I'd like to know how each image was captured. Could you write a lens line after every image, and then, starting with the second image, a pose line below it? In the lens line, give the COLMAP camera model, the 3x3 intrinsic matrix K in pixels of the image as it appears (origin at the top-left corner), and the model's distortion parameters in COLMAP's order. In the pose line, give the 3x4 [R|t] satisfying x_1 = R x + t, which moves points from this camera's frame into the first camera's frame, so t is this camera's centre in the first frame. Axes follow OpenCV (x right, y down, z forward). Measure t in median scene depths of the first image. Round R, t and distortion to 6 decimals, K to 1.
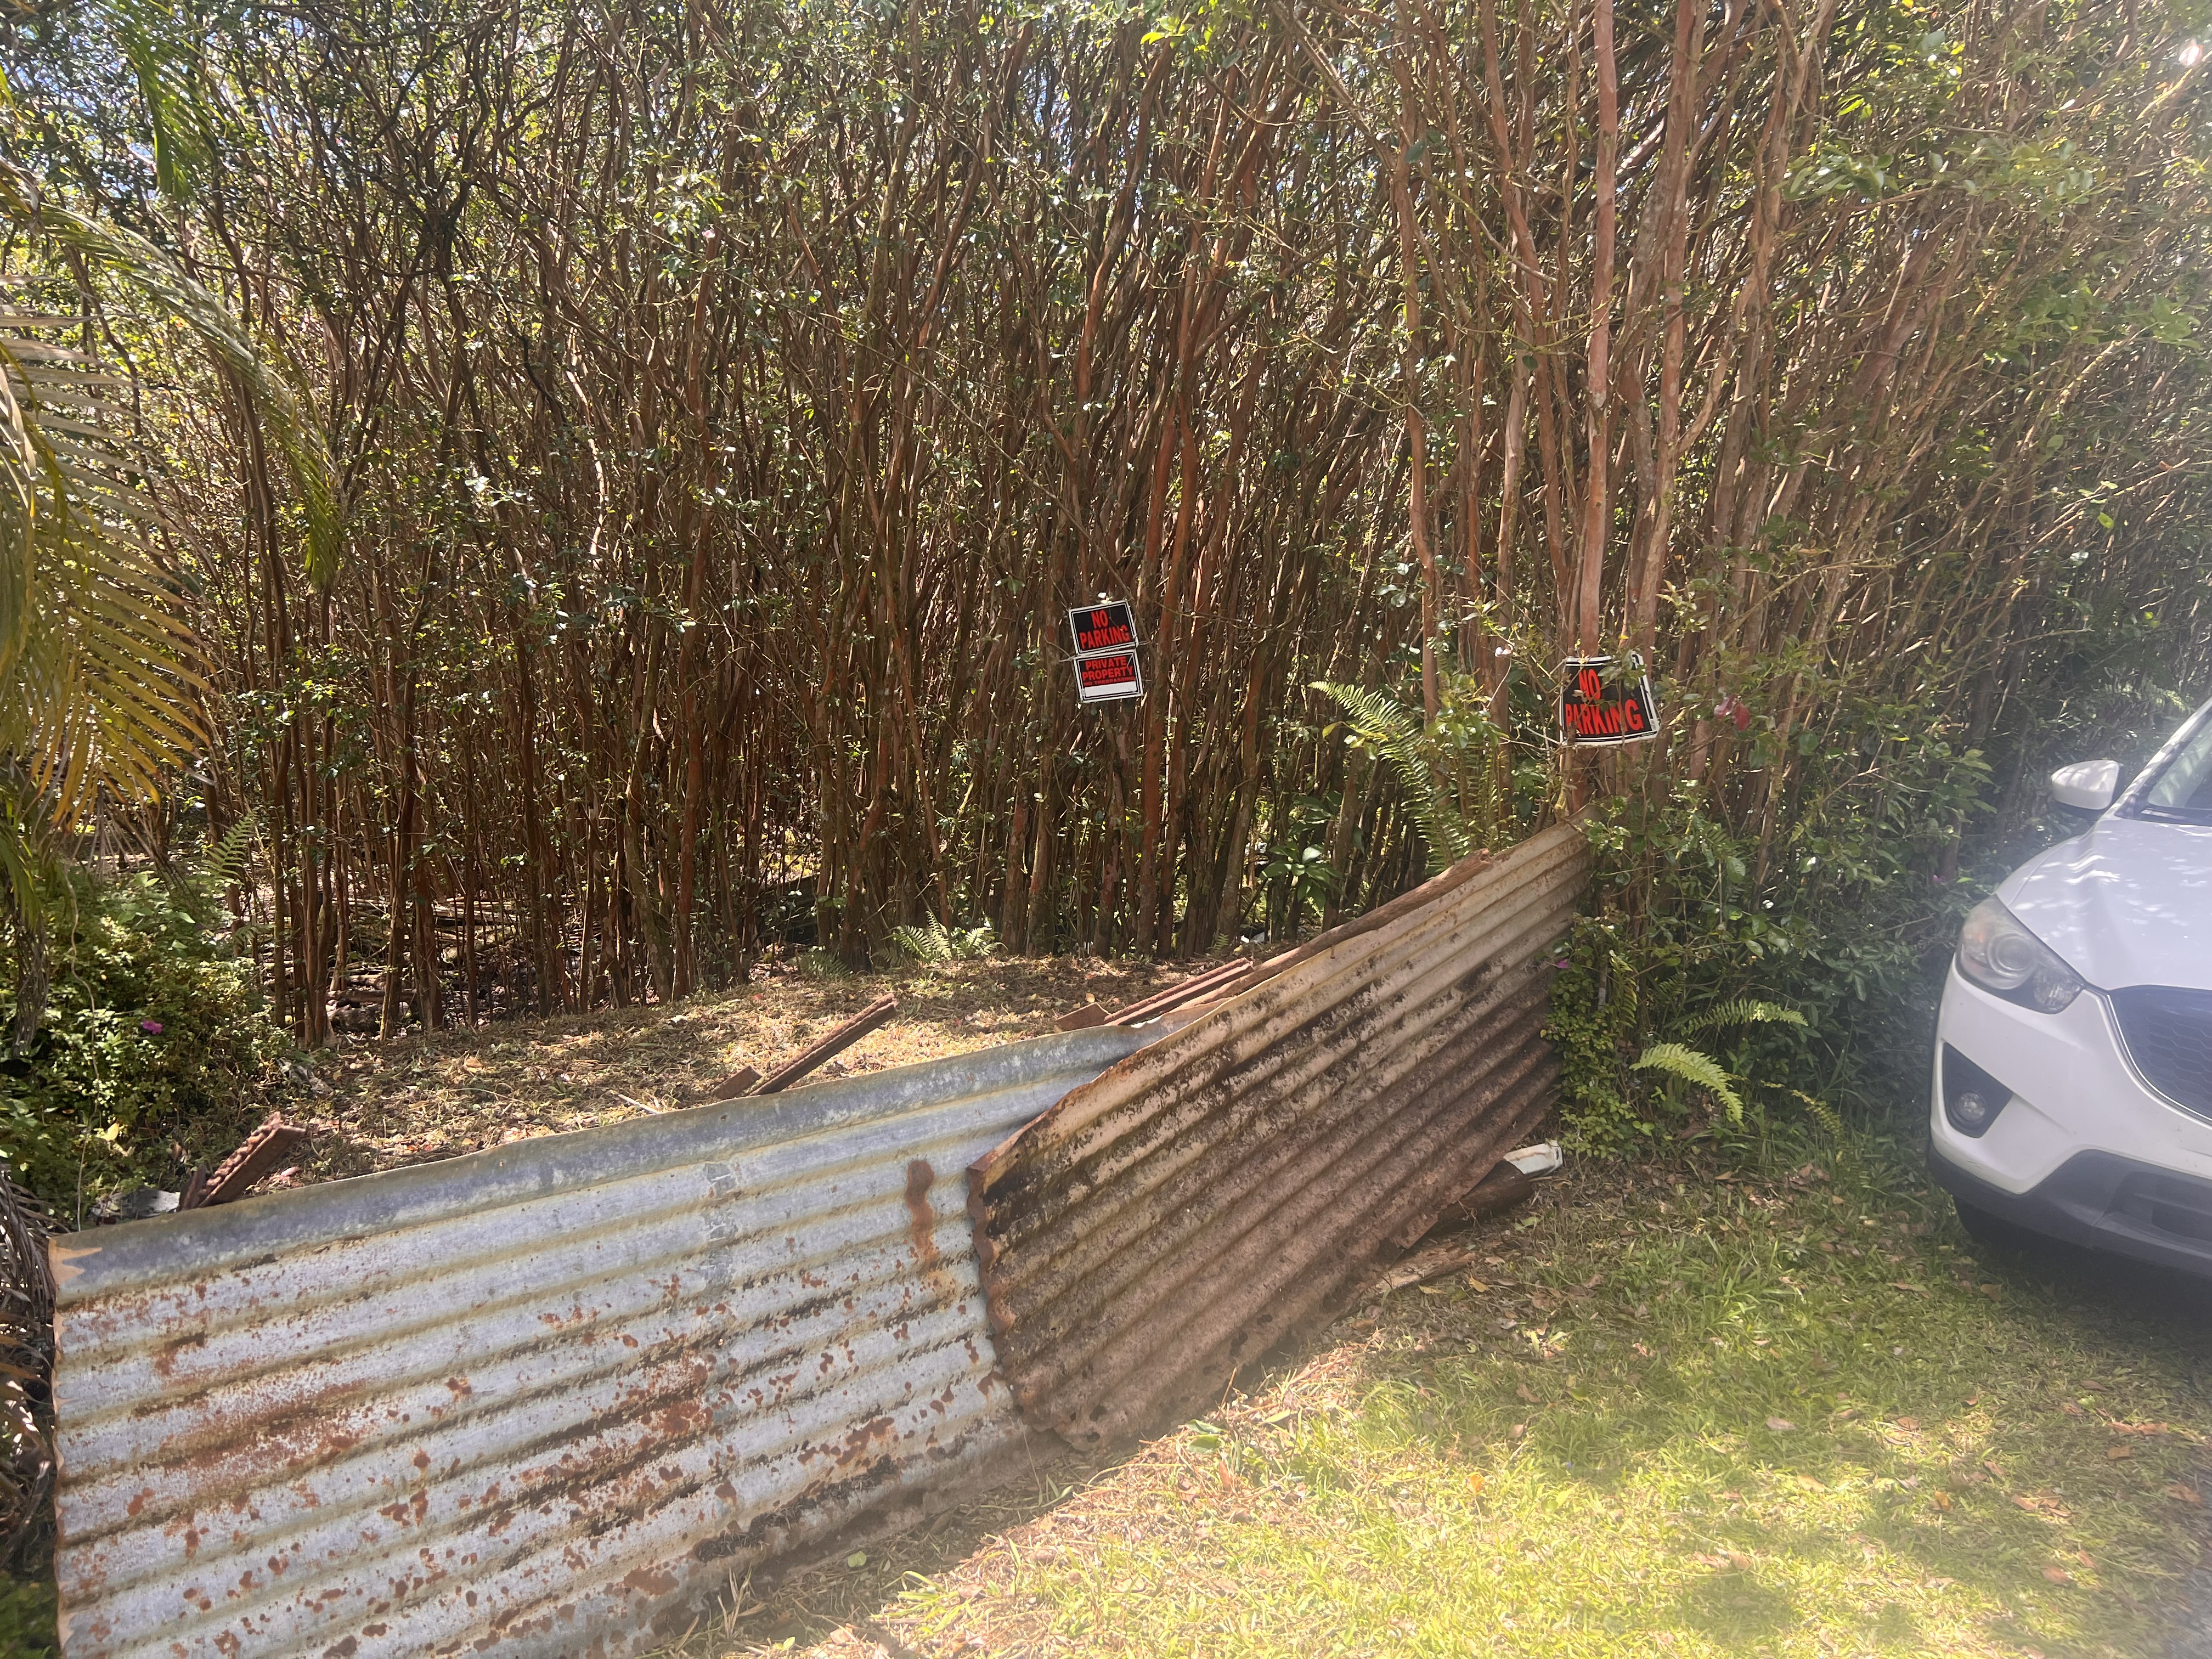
lens RADIAL K [[1657.3, 0, 1112.0], [0, 1657.3, 834.2], [0, 0, 1]] dist [0.011653, 0.001691]
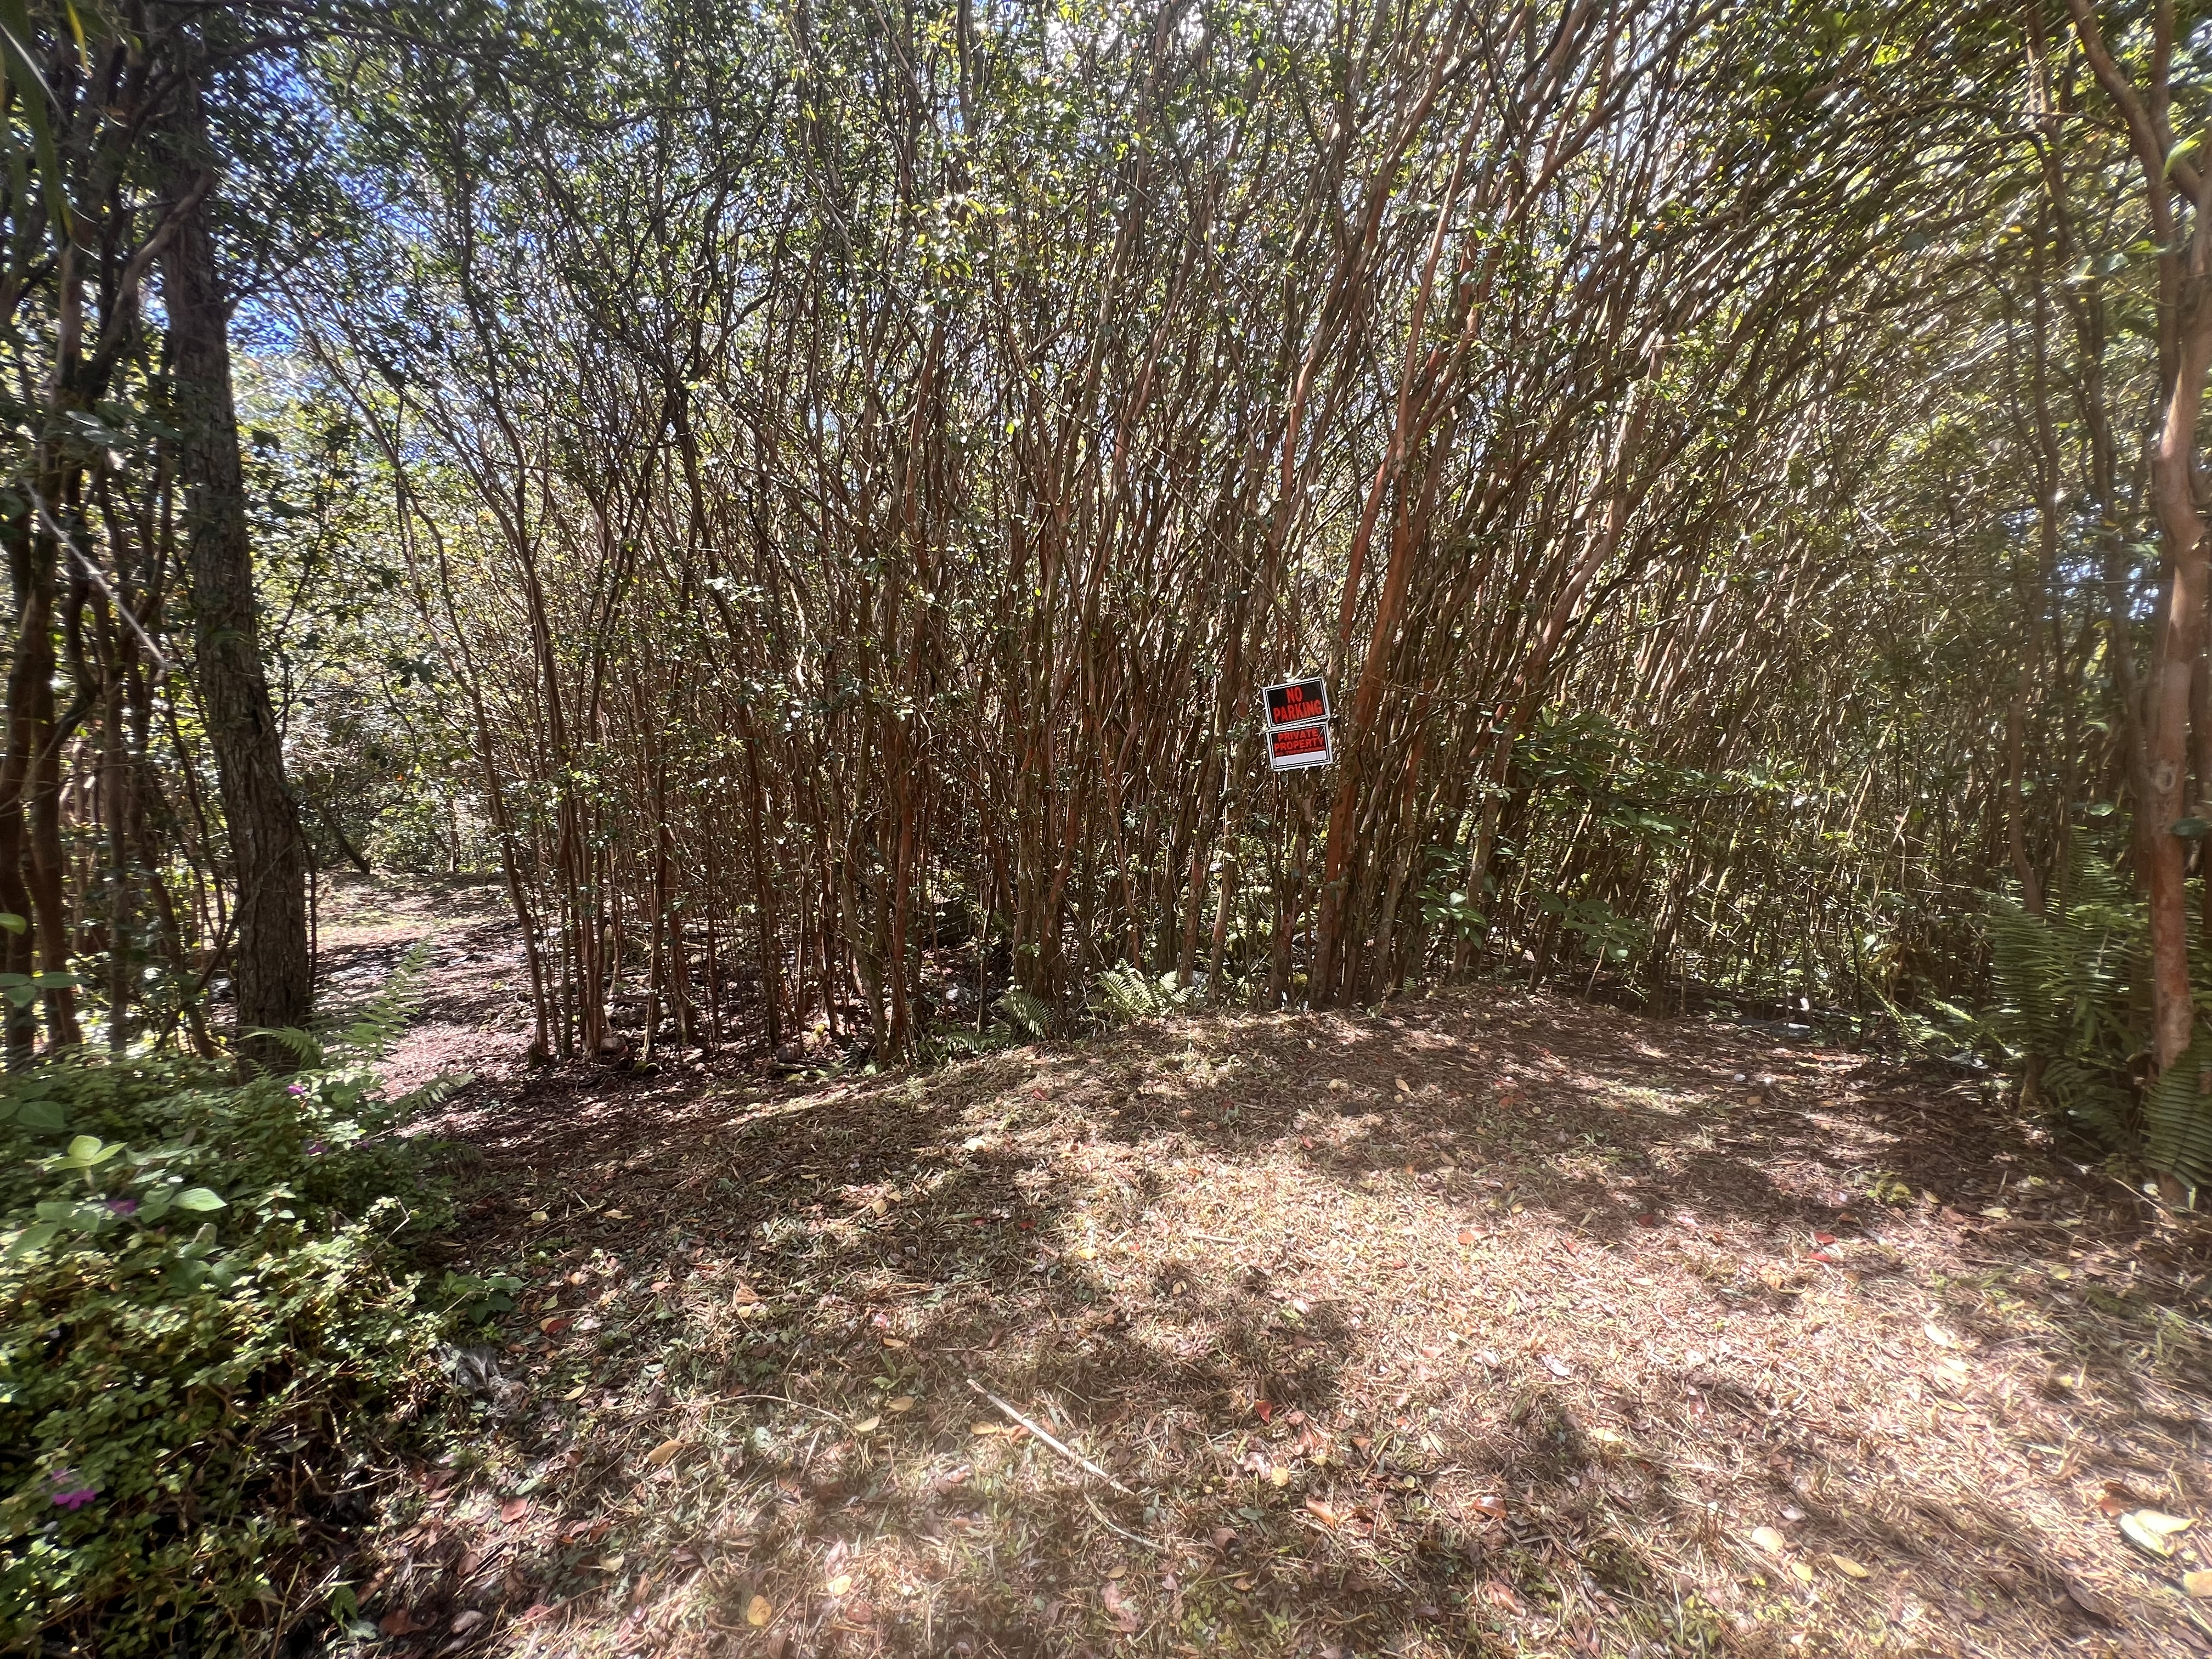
lens RADIAL K [[892.0, 0, 1094.9], [0, 892.0, 822.3], [0, 0, 1]] dist [-0.001575, -0.000111]
pose [[0.998546, -0.030632, 0.044354, -0.164005], [0.031592, 0.999278, -0.021102, -0.036587], [-0.043675, 0.022472, 0.998793, 0.410928]]
